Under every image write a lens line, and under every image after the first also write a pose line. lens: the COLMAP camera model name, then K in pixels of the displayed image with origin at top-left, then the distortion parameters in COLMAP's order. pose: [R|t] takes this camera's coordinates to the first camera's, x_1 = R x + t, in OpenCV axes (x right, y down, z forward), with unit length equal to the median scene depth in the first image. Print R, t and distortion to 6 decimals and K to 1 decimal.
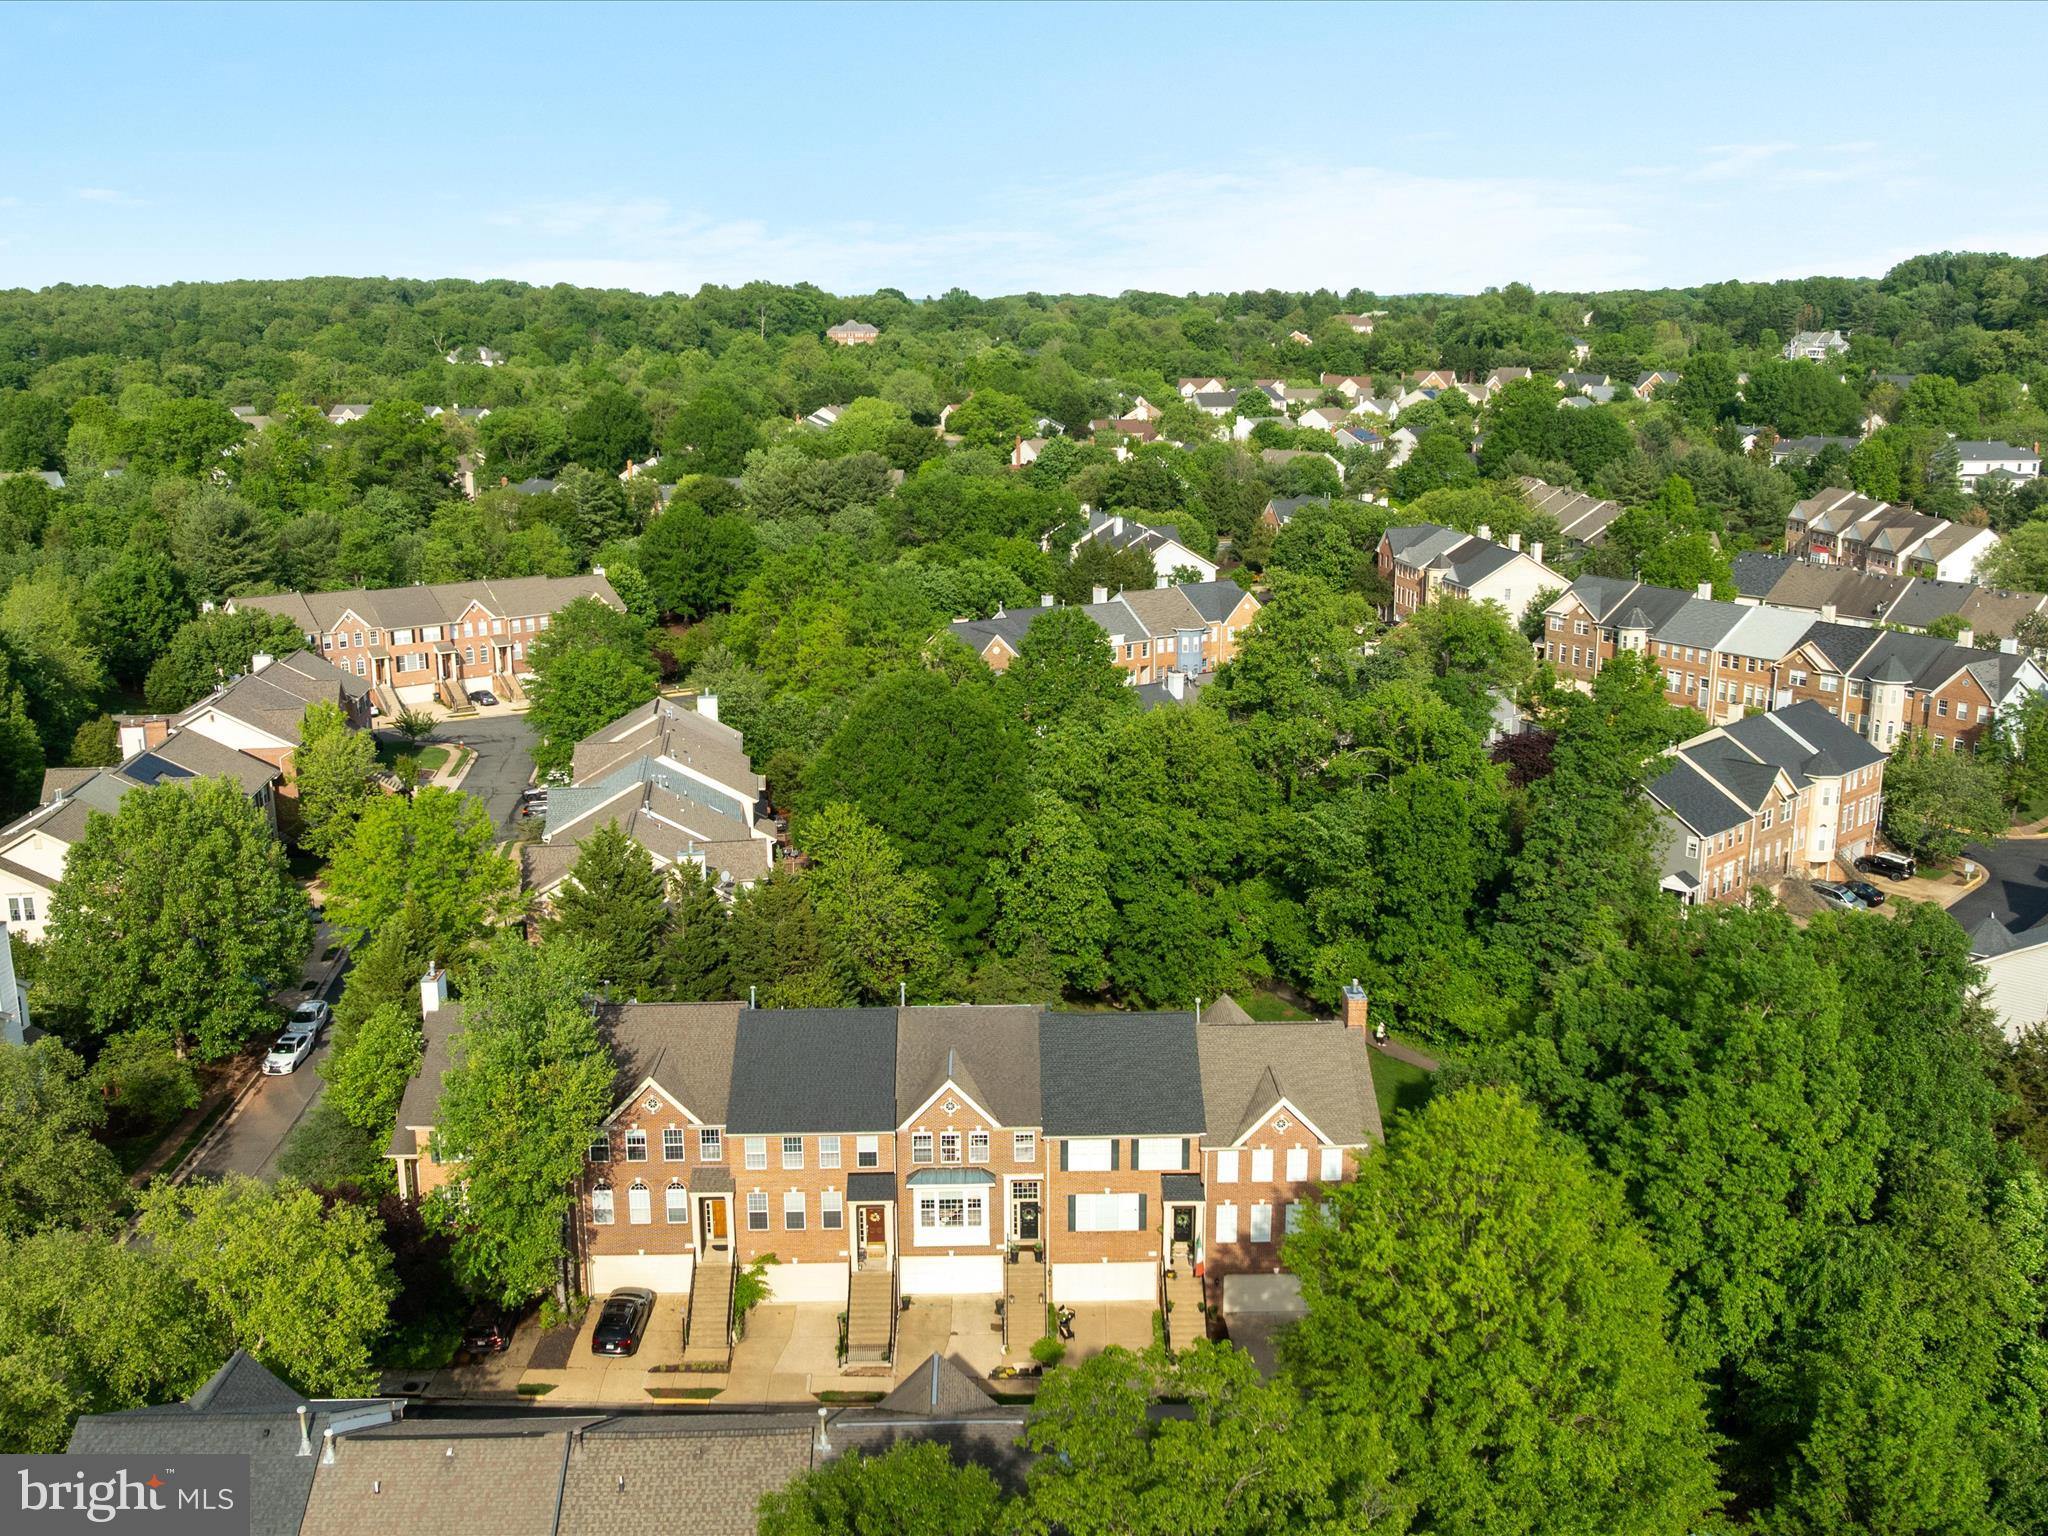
lens RADIAL K [[1533.0, 0, 1053.1], [0, 1533.0, 802.3], [0, 0, 1]] dist [-0.011450, -0.006608]
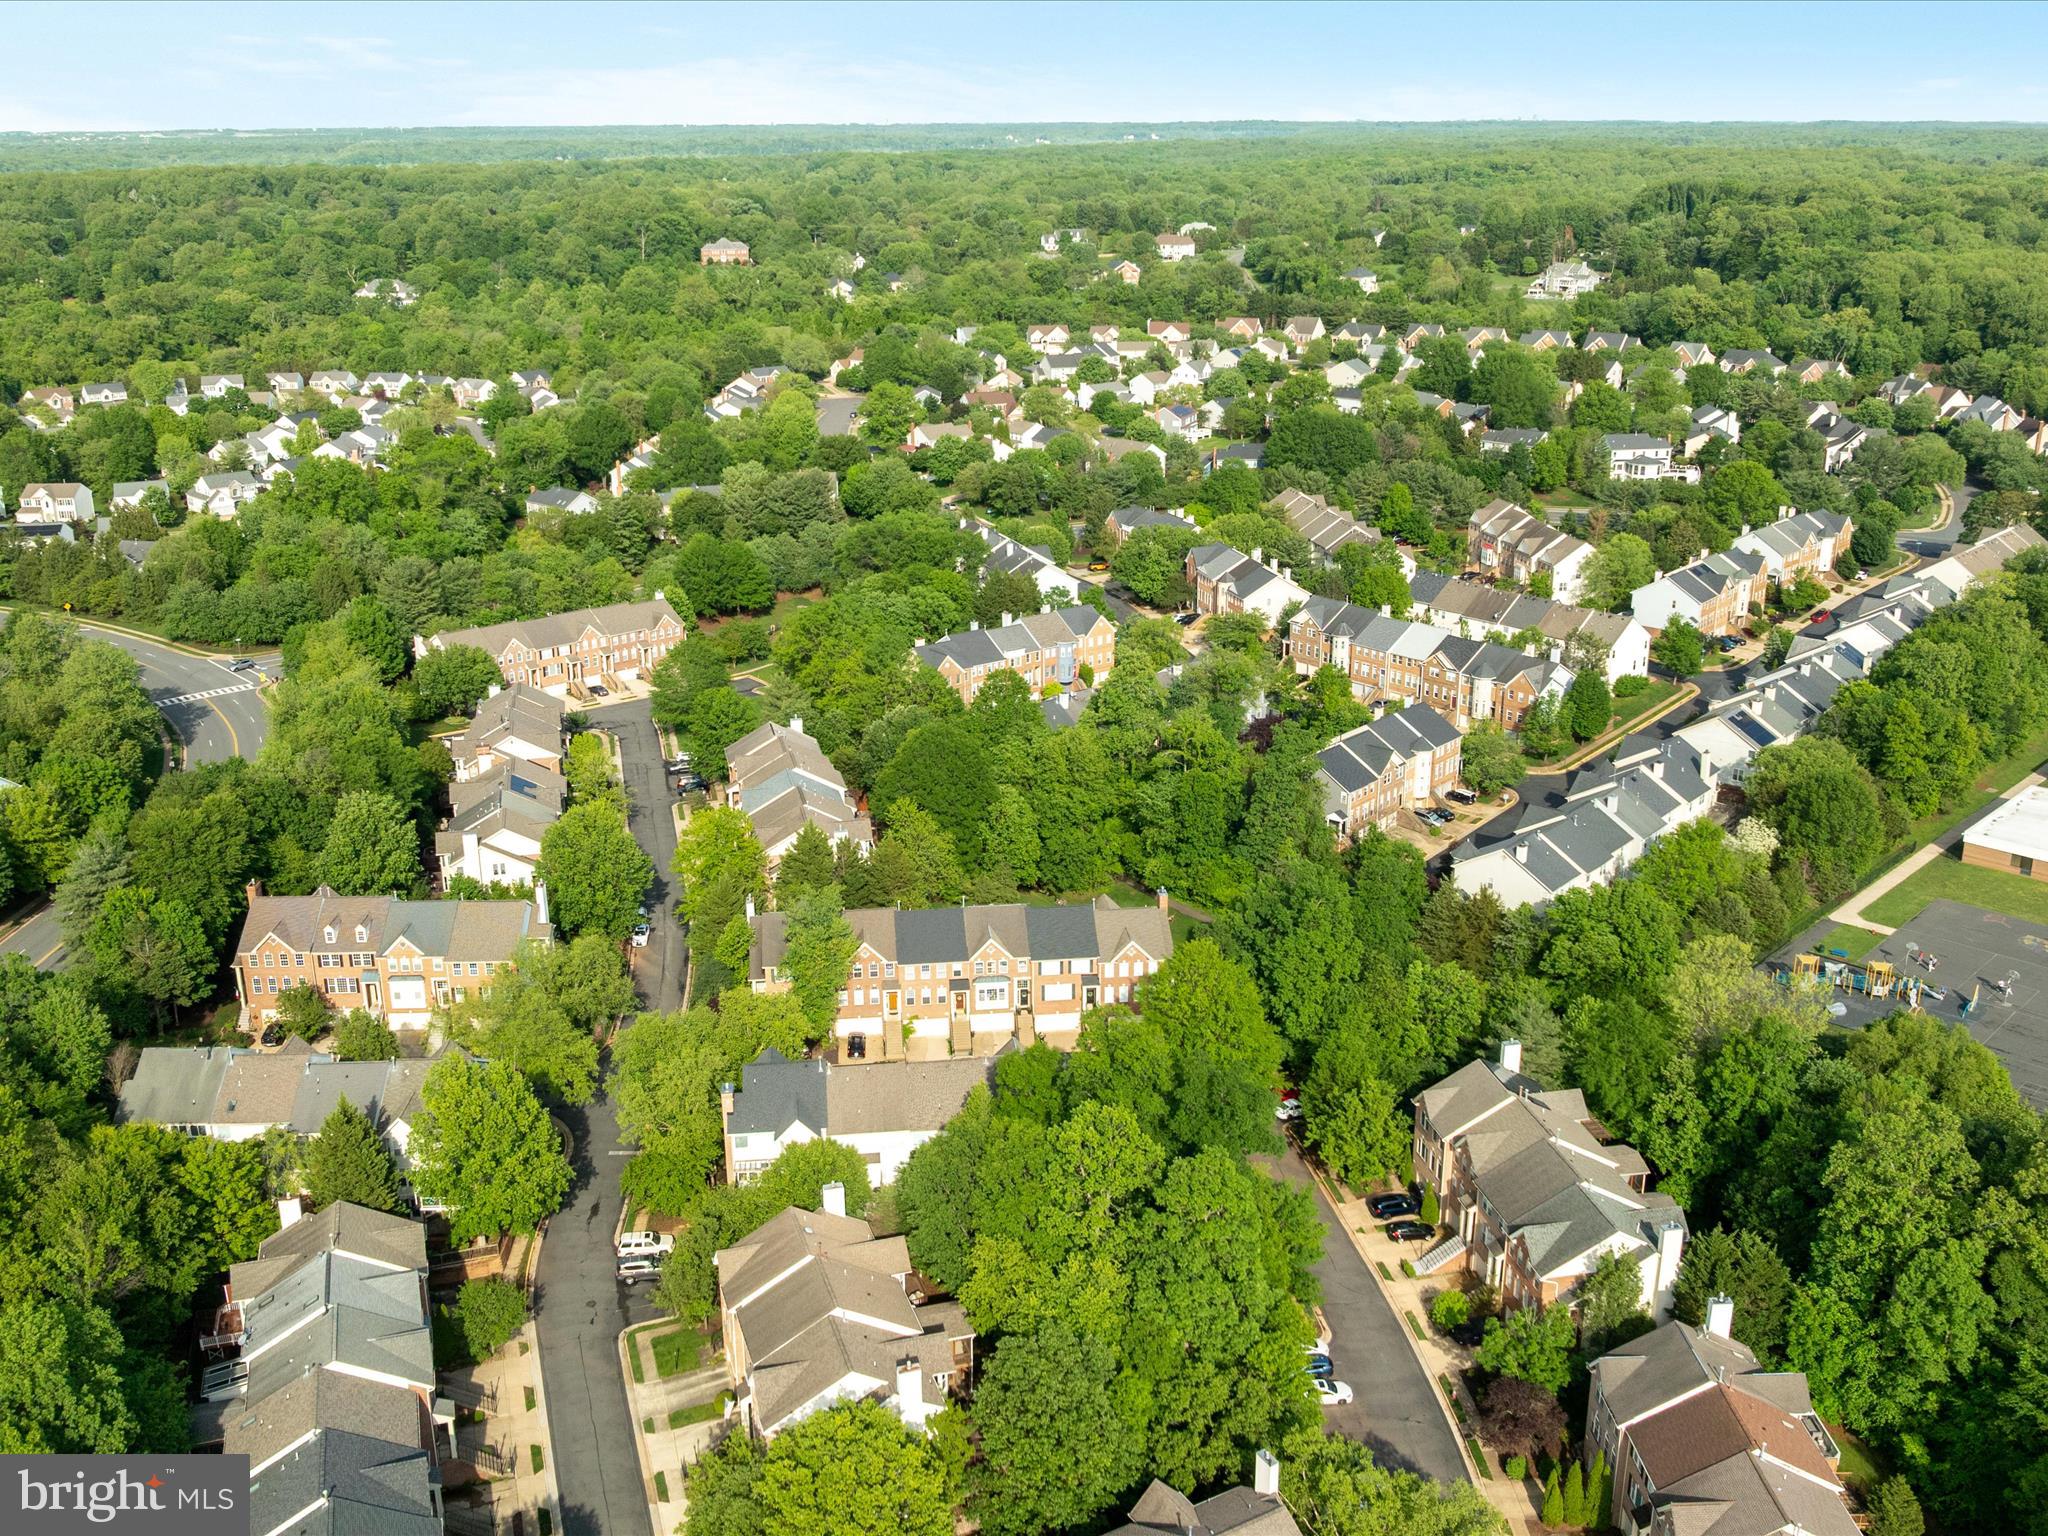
lens RADIAL K [[1320.3, 0, 1024.0], [0, 1320.3, 768.0], [0, 0, 1]] dist [-0.000149, -0.000542]
pose [[0.996912, -0.027461, 0.073571, -0.084840], [0.022452, 0.997428, 0.068071, -0.115262], [-0.075251, -0.066209, 0.994964, -0.532832]]
